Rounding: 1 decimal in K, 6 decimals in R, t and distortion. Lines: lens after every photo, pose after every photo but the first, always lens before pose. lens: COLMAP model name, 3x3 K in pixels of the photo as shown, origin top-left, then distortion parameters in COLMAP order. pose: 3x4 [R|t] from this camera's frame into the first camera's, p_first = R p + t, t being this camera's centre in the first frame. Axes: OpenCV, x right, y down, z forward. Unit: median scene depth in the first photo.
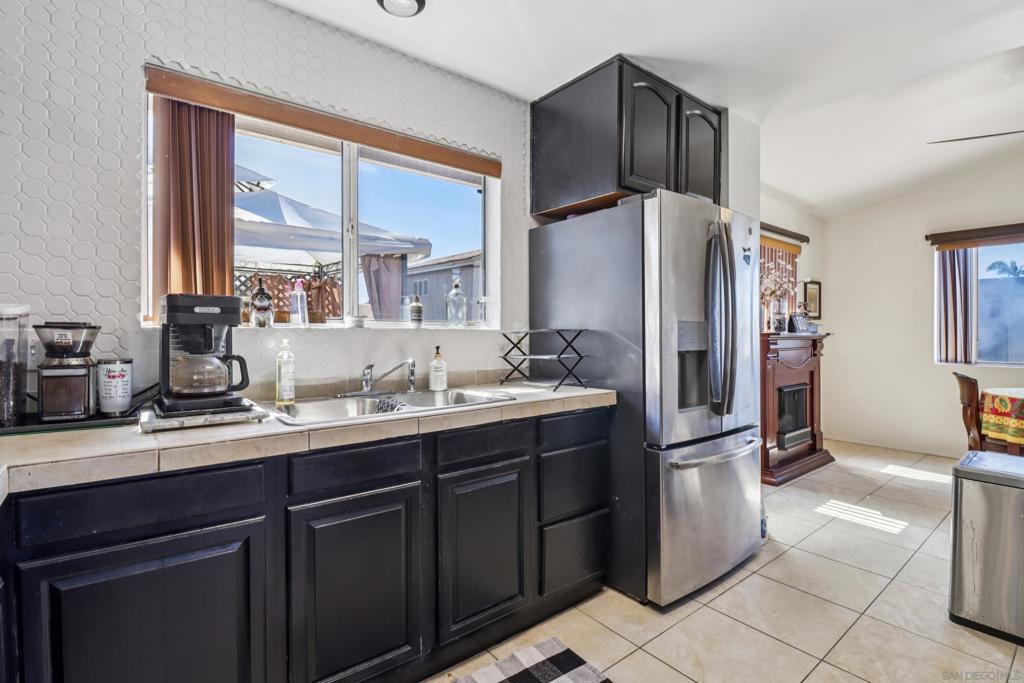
lens RADIAL K [[478.3, 0, 513.6], [0, 478.3, 339.5], [0, 0, 1]] dist [-0.003207, -0.006676]
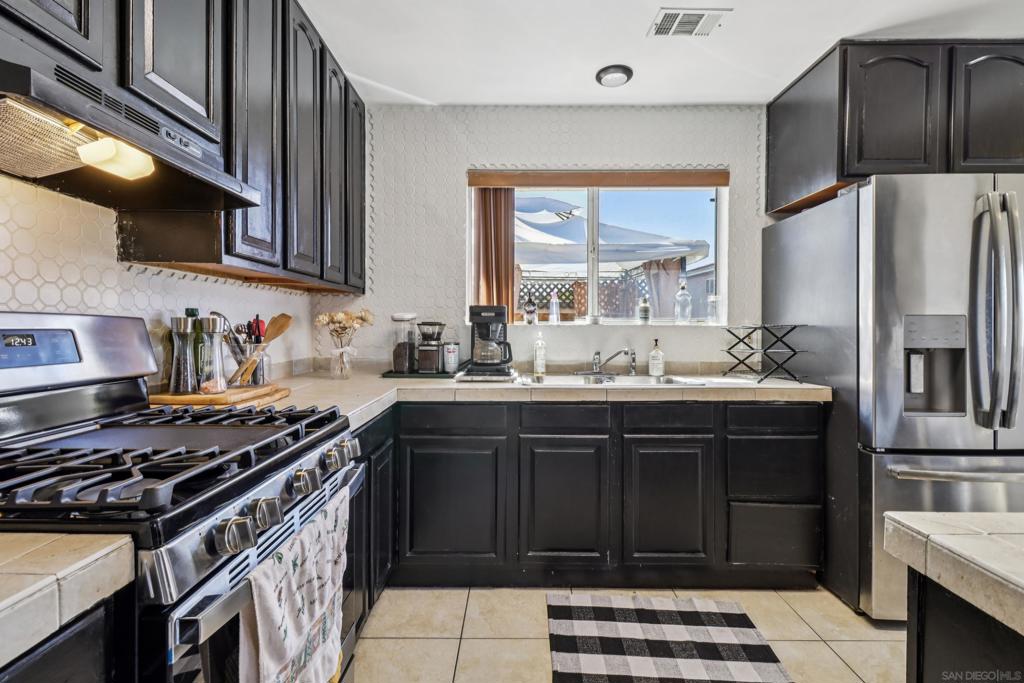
lens RADIAL K [[478.3, 0, 514.4], [0, 478.3, 337.6], [0, 0, 1]] dist [-0.003207, -0.006676]
pose [[0.770467, 0.011776, -0.637371, 0.344848], [-0.010811, 0.999927, 0.005405, 0.007582], [0.637388, 0.002726, 0.770538, -0.166888]]
